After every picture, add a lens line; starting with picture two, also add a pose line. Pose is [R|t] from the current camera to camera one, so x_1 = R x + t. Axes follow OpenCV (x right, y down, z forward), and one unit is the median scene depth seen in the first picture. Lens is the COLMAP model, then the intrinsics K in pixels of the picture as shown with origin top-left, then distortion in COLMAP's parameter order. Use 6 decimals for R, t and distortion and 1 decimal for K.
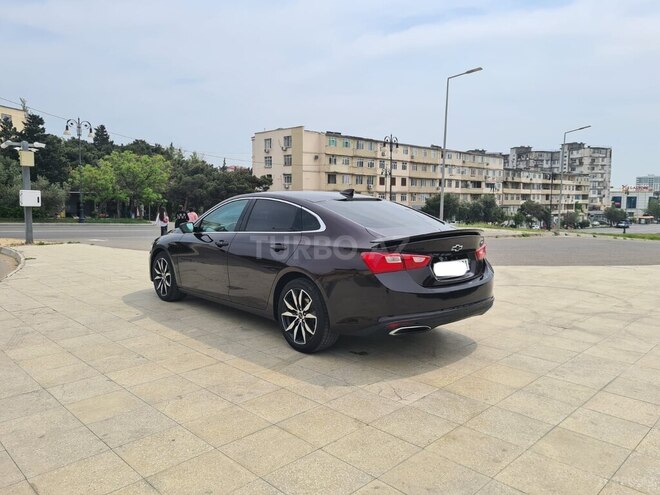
lens RADIAL K [[492.6, 0, 332.6], [0, 492.6, 247.6], [0, 0, 1]] dist [0.058318, -0.037472]
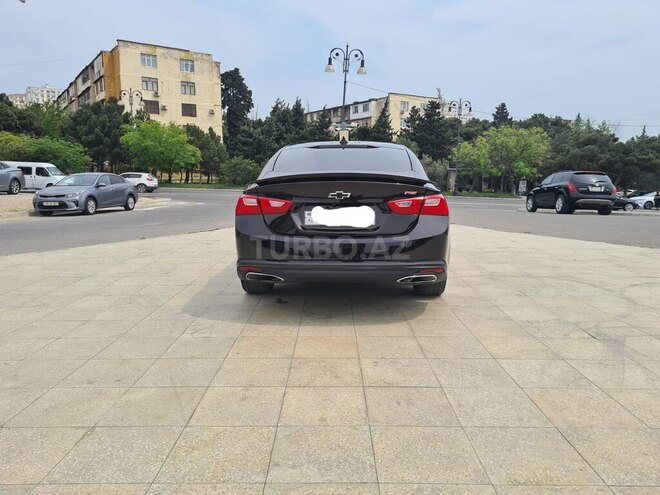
lens RADIAL K [[492.9, 0, 328.1], [0, 492.9, 246.6], [0, 0, 1]] dist [0.052691, -0.034850]
pose [[0.700657, 0.097118, -0.706858, 0.043135], [-0.066864, 0.995271, 0.070467, 0.001560], [0.710358, -0.002110, 0.703837, 0.020068]]
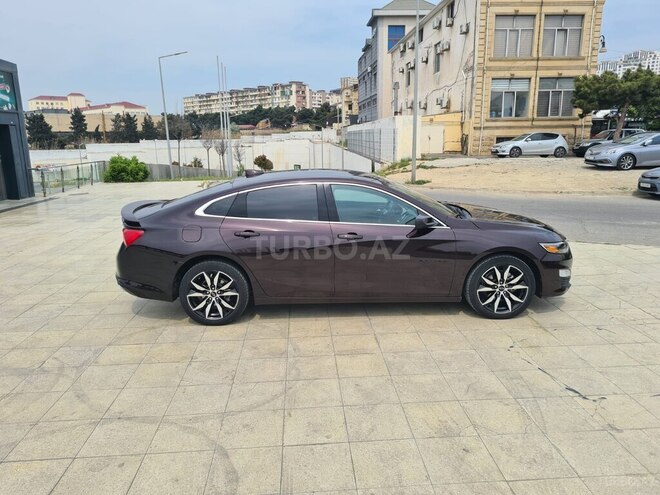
lens RADIAL K [[489.9, 0, 331.9], [0, 489.9, 246.3], [0, 0, 1]] dist [0.057845, -0.038653]
pose [[-0.658967, 0.169320, -0.732866, 0.045173], [-0.066385, 0.957440, 0.280896, -0.016859], [0.749236, 0.233753, -0.619681, 0.113980]]
